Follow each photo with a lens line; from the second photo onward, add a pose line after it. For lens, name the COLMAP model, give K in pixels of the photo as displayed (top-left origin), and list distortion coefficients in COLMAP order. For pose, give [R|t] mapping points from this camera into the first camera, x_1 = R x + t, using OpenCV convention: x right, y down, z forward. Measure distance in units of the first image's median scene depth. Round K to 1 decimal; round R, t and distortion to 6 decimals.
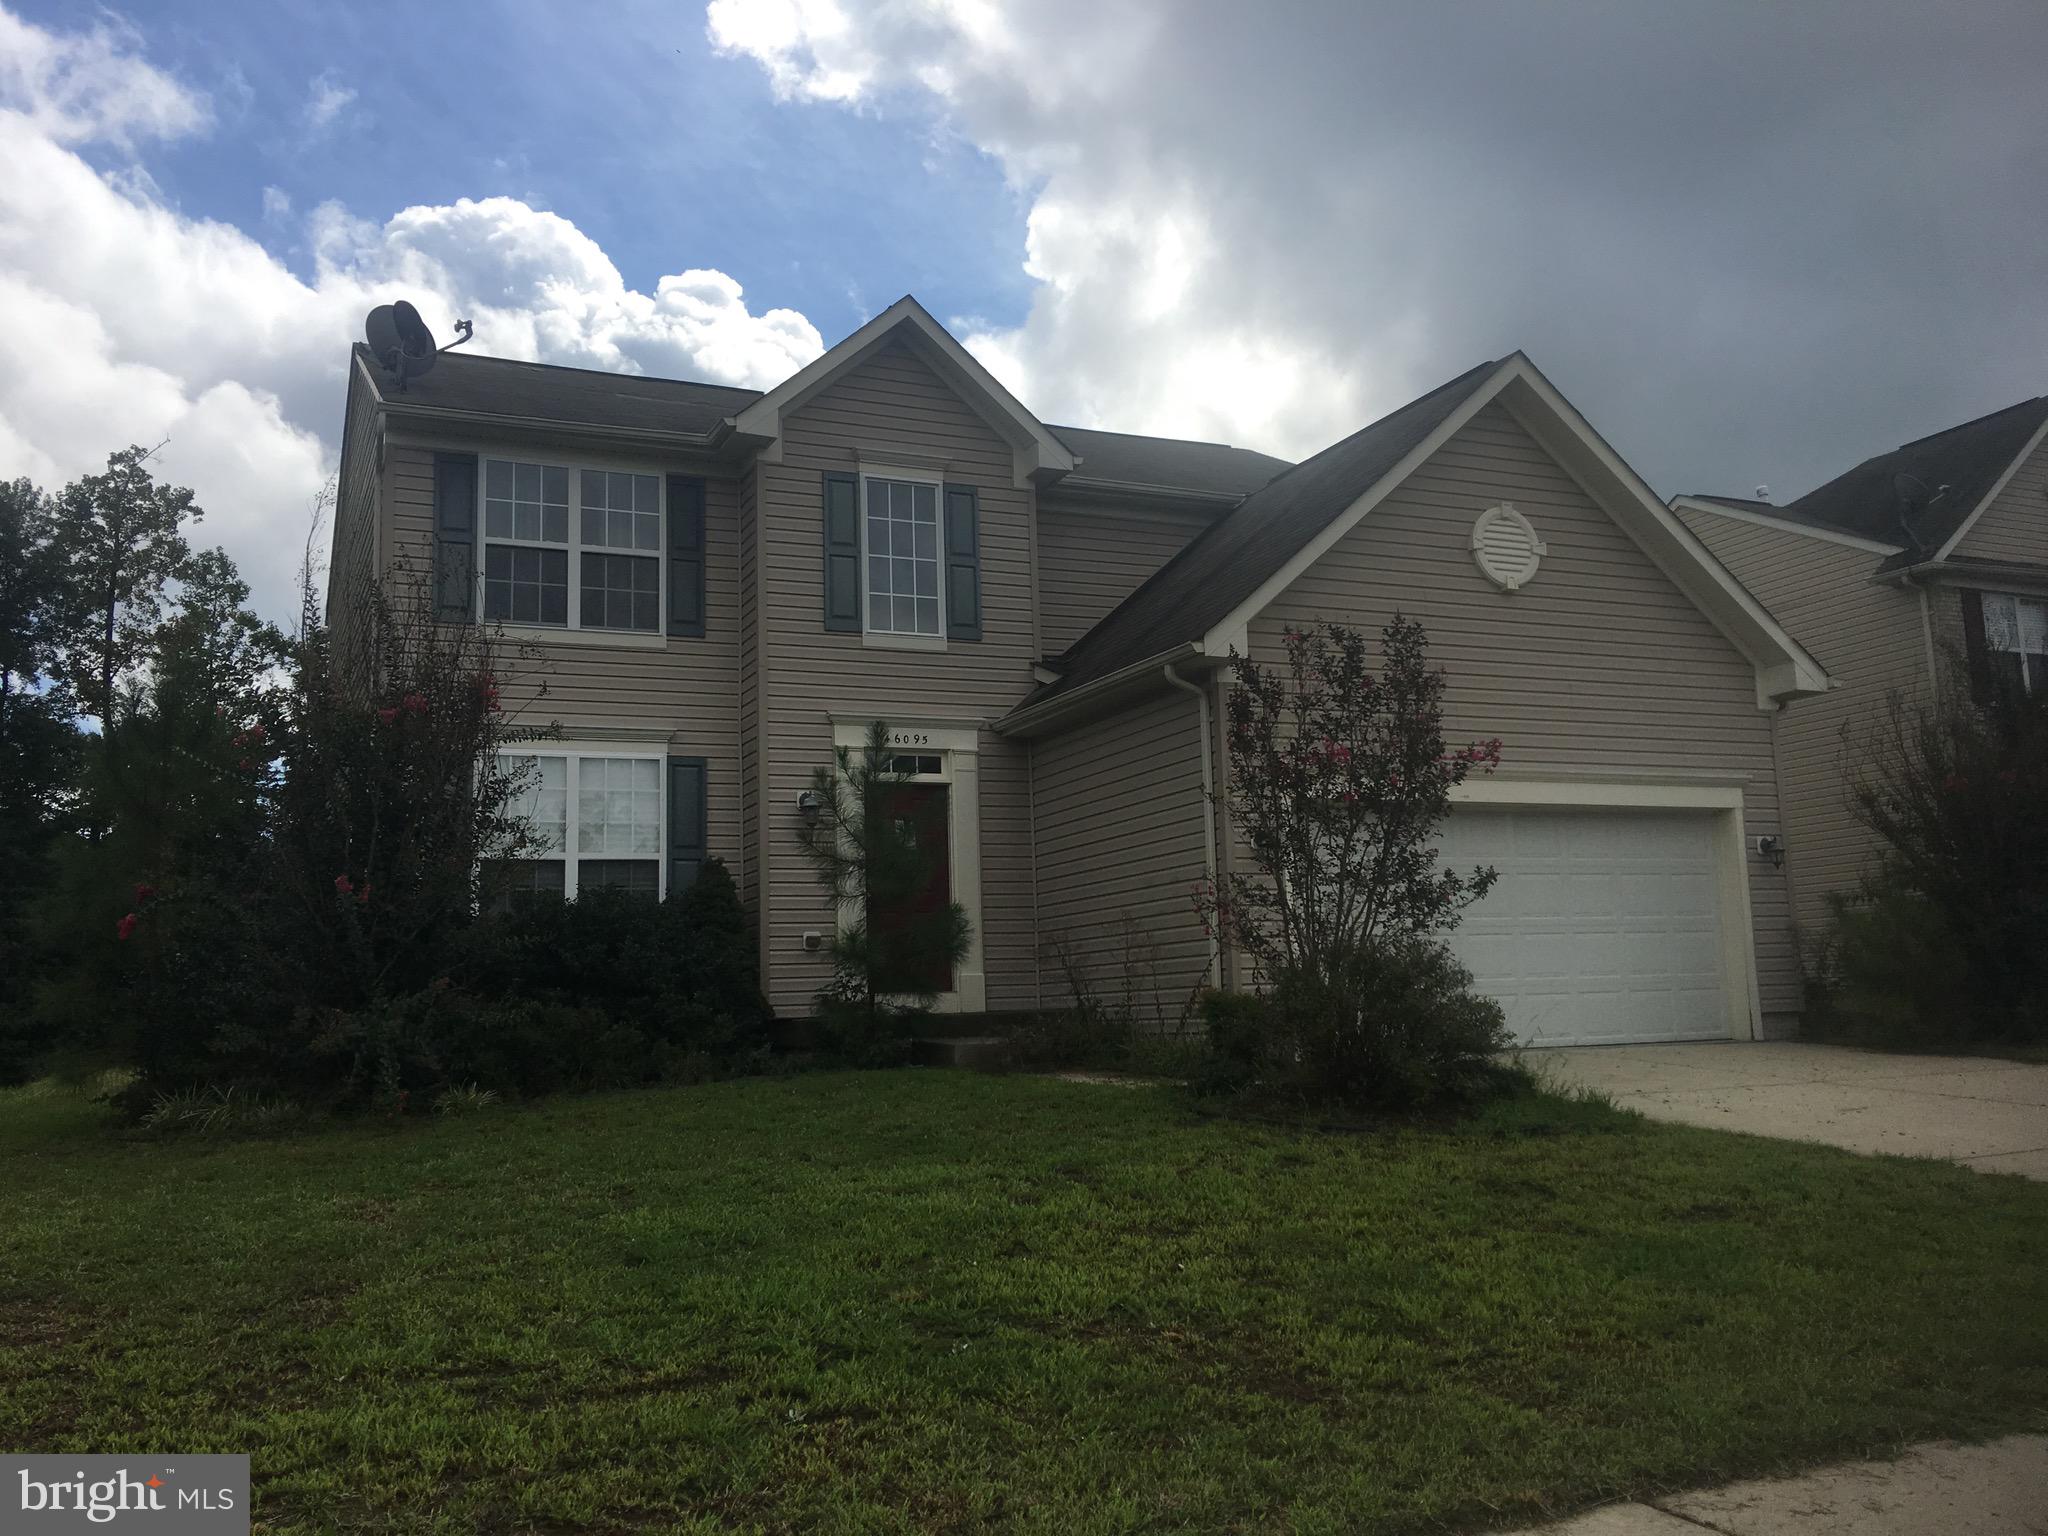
lens RADIAL K [[1725.8, 0, 1034.9], [0, 1725.8, 769.1], [0, 0, 1]] dist [0.084975, -0.129793]
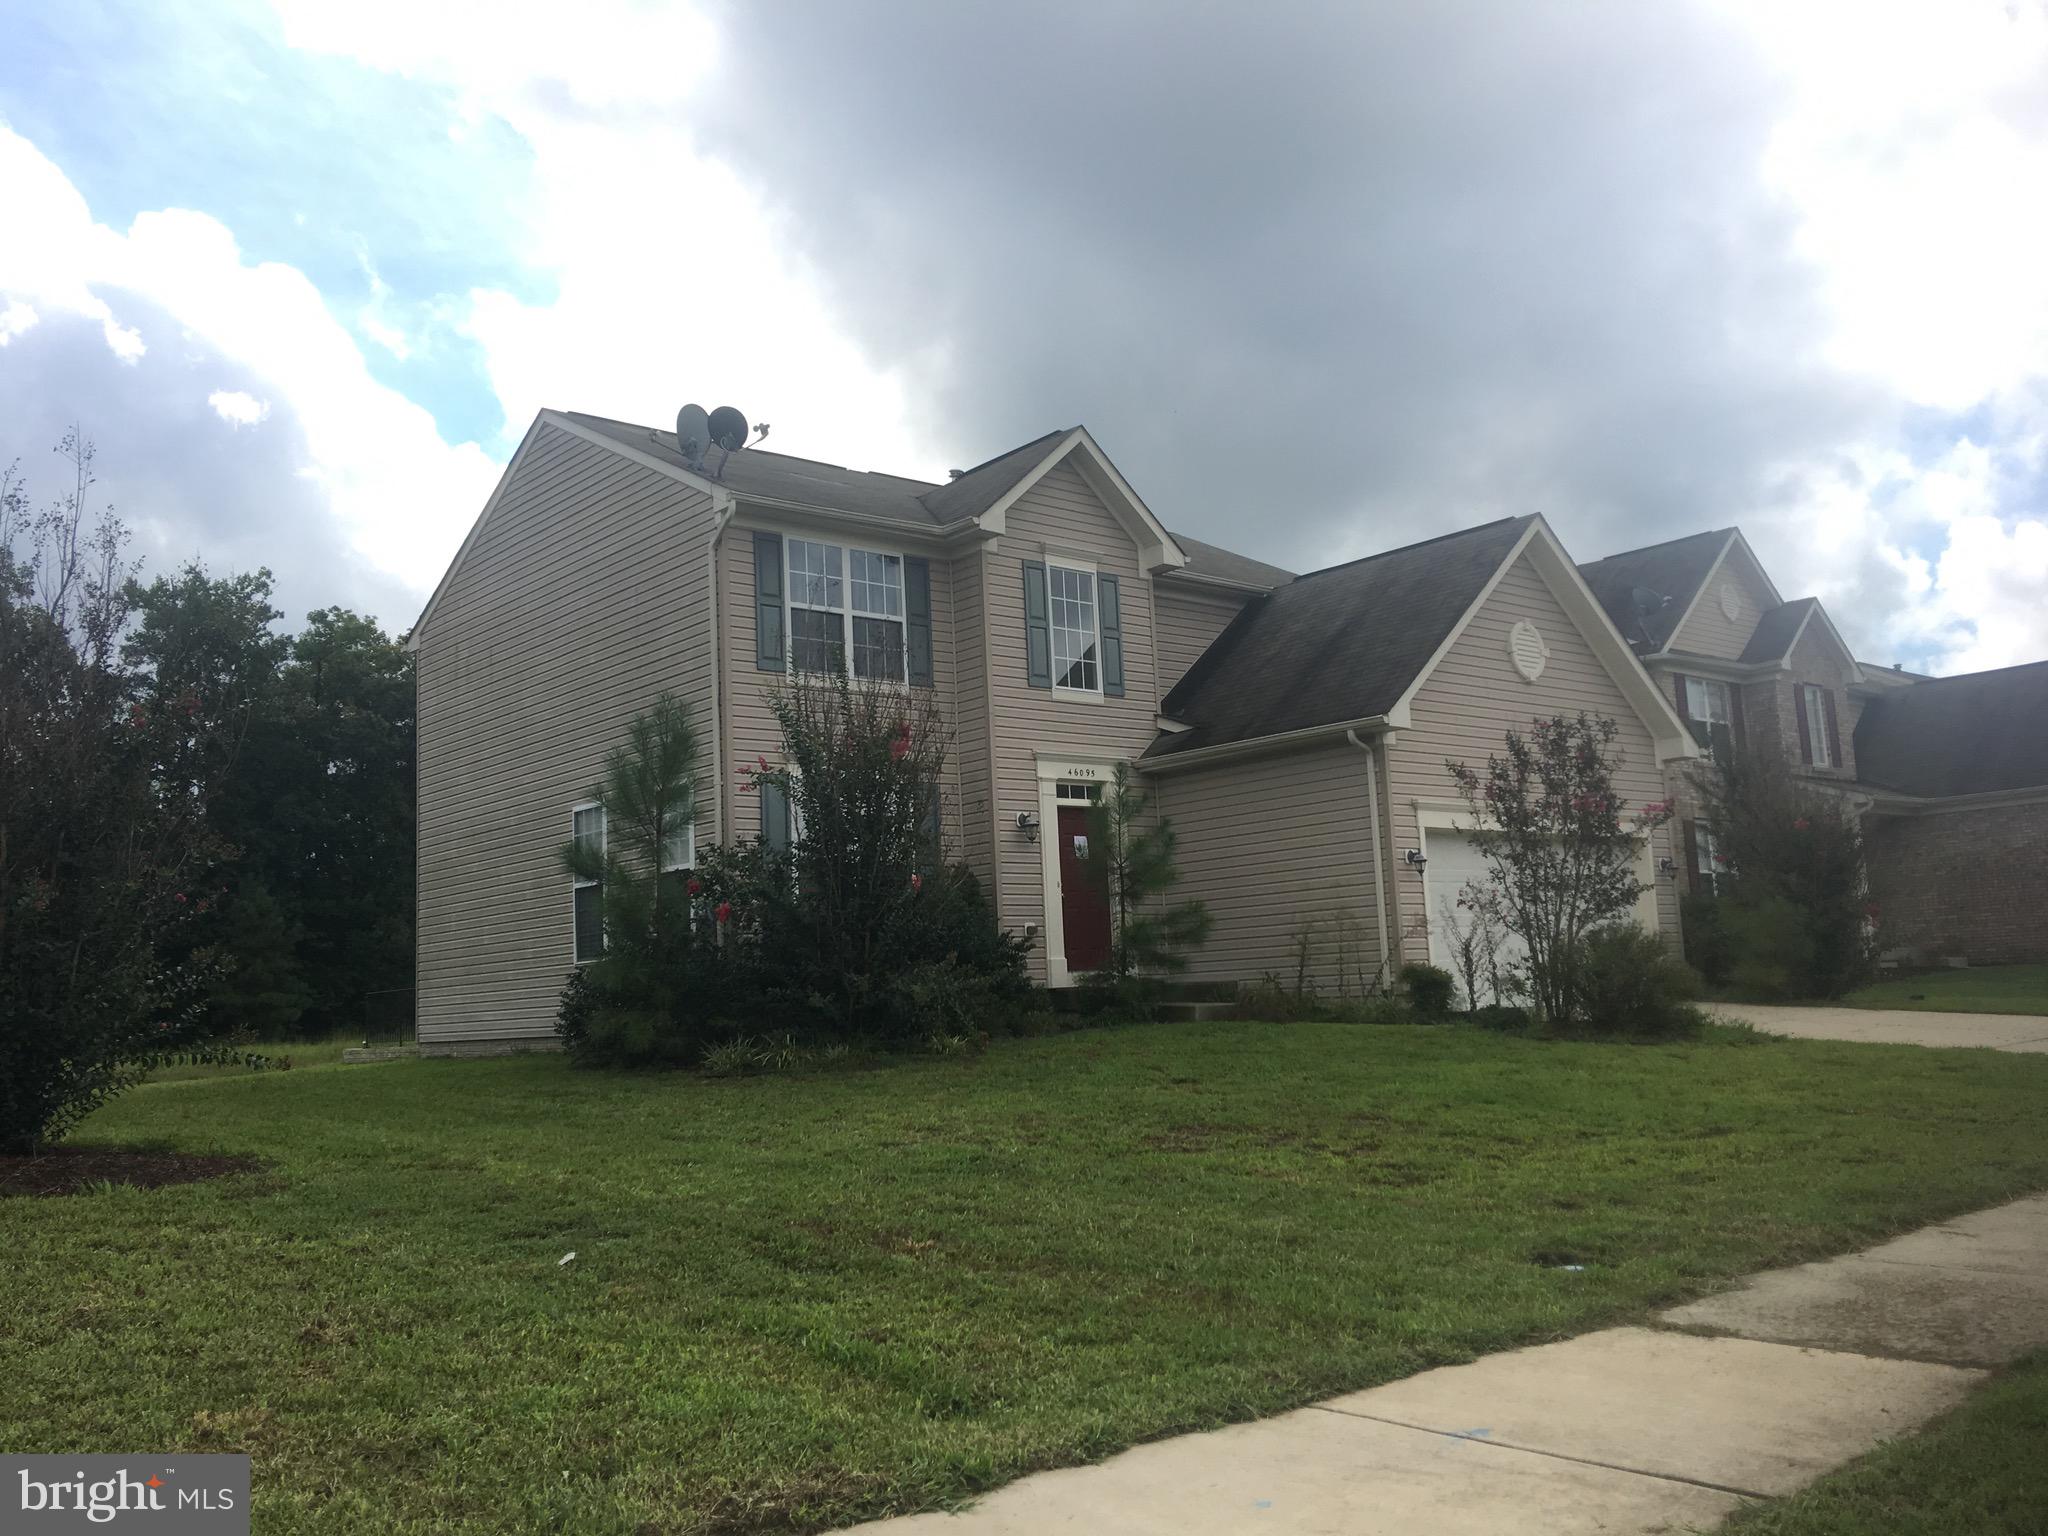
lens RADIAL K [[1725.8, 0, 1039.9], [0, 1725.8, 759.3], [0, 0, 1]] dist [0.084975, -0.129793]
pose [[0.958255, 0.029586, 0.284380, -0.453538], [-0.027383, 0.999556, -0.011721, -0.010956], [-0.284601, 0.003444, 0.958640, -0.212523]]
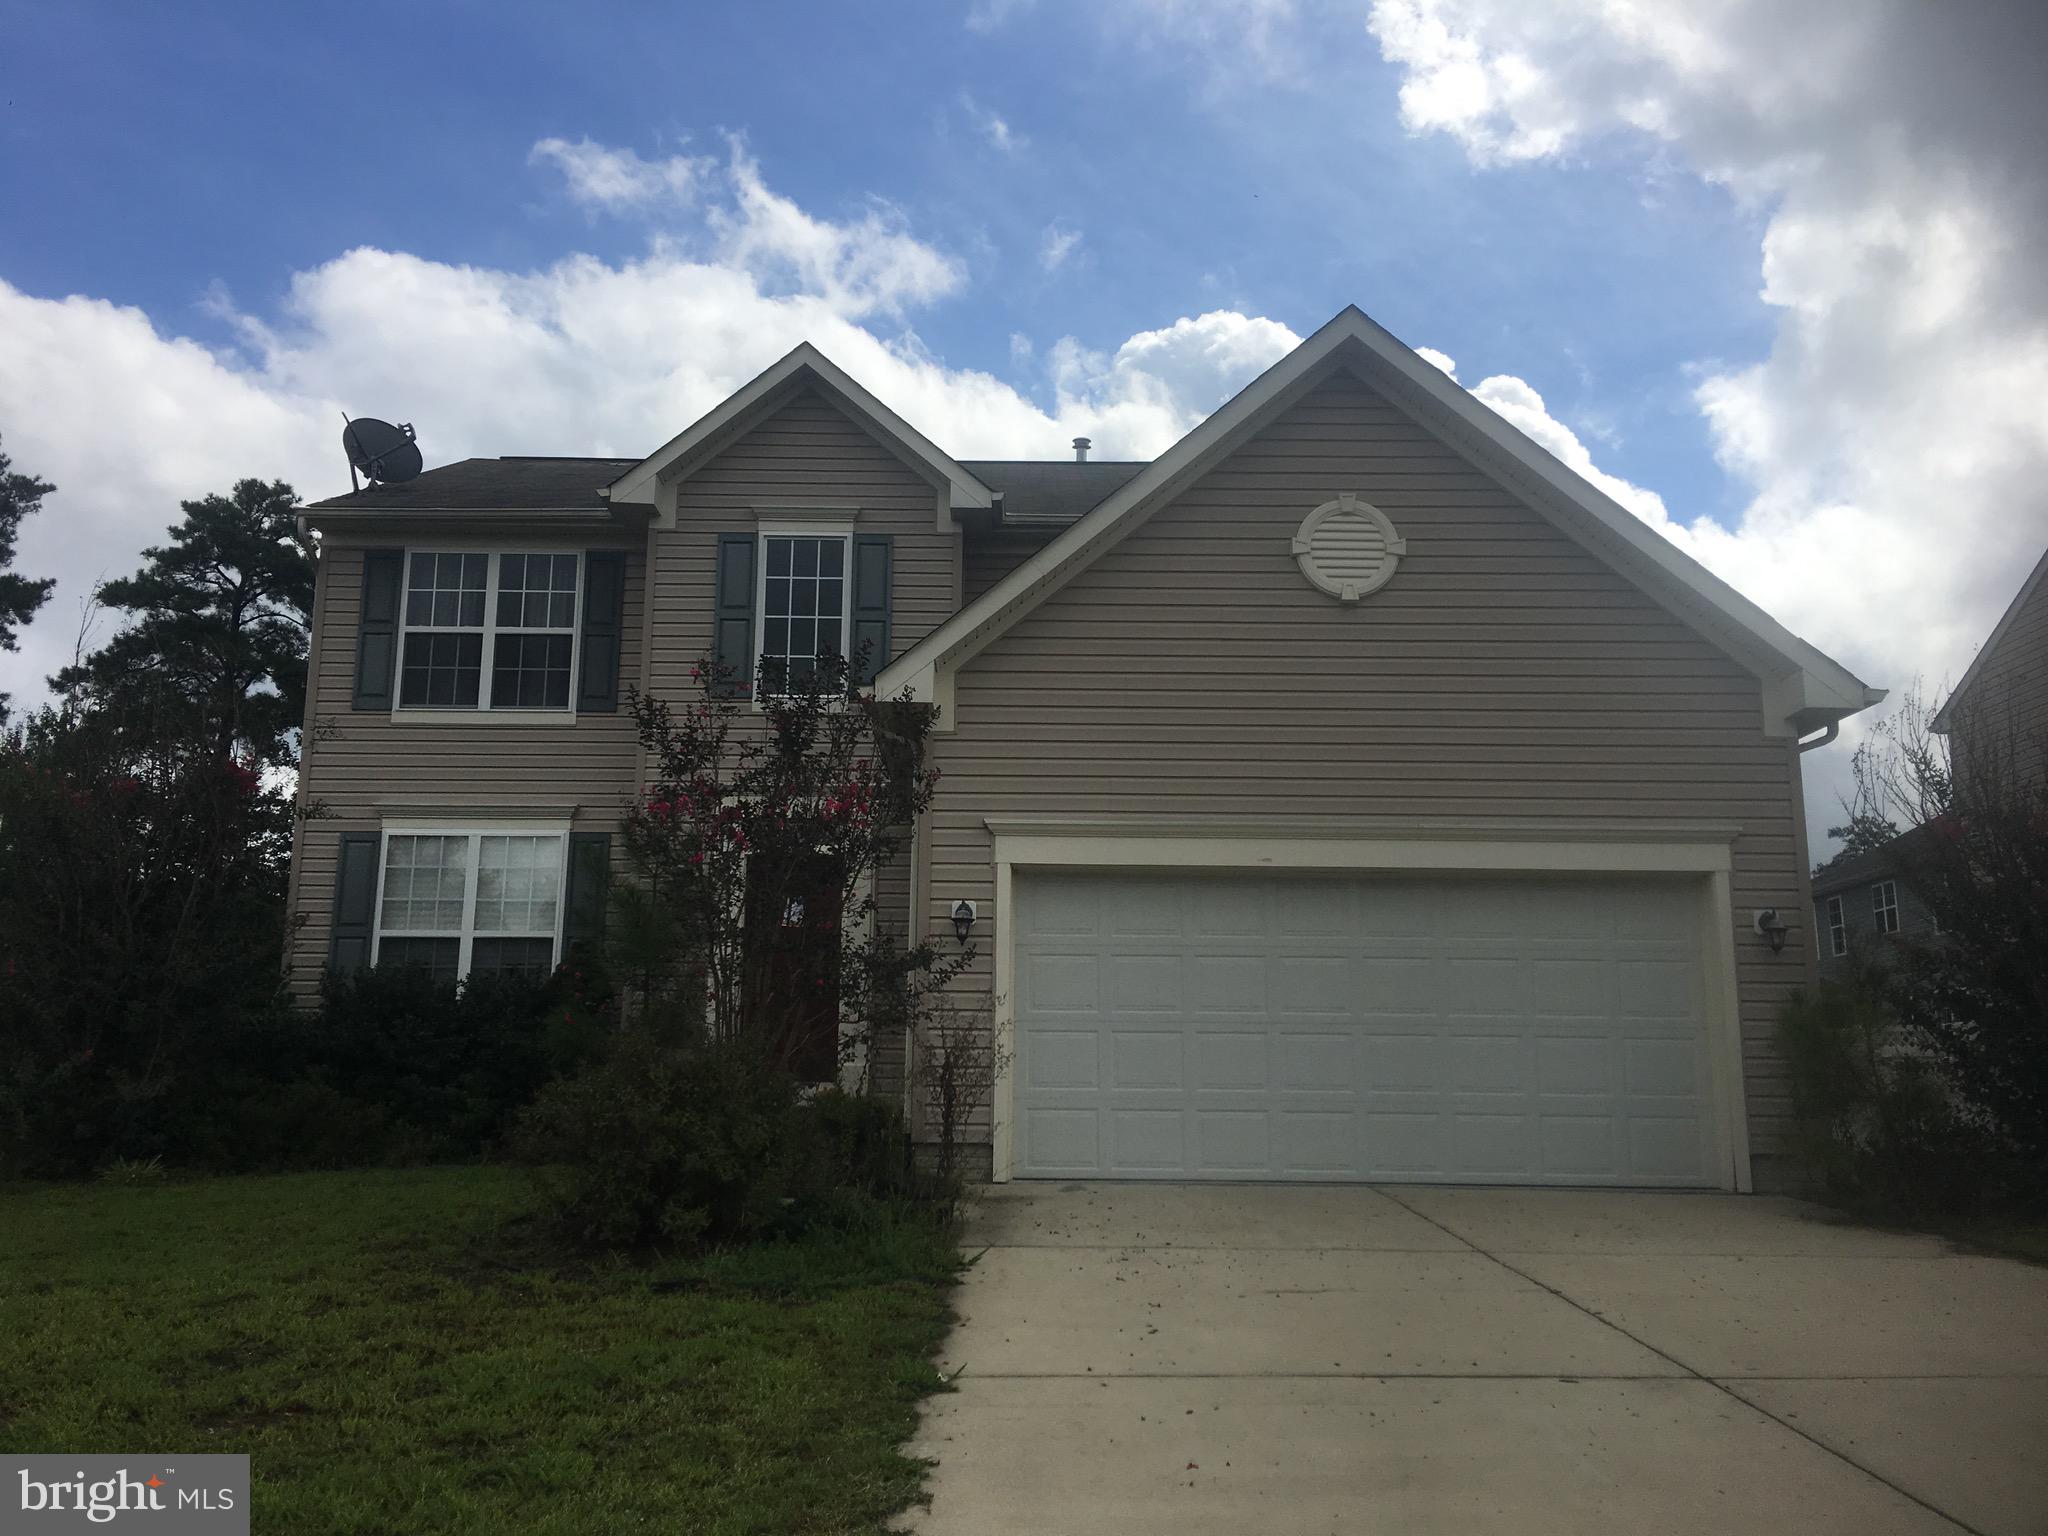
lens RADIAL K [[1725.8, 0, 1025.1], [0, 1725.8, 778.3], [0, 0, 1]] dist [0.084975, -0.129793]
pose [[0.908233, -0.034825, -0.417014, 0.418175], [0.017474, 0.998818, -0.045353, 0.010508], [0.418101, 0.033905, 0.907768, 0.194088]]
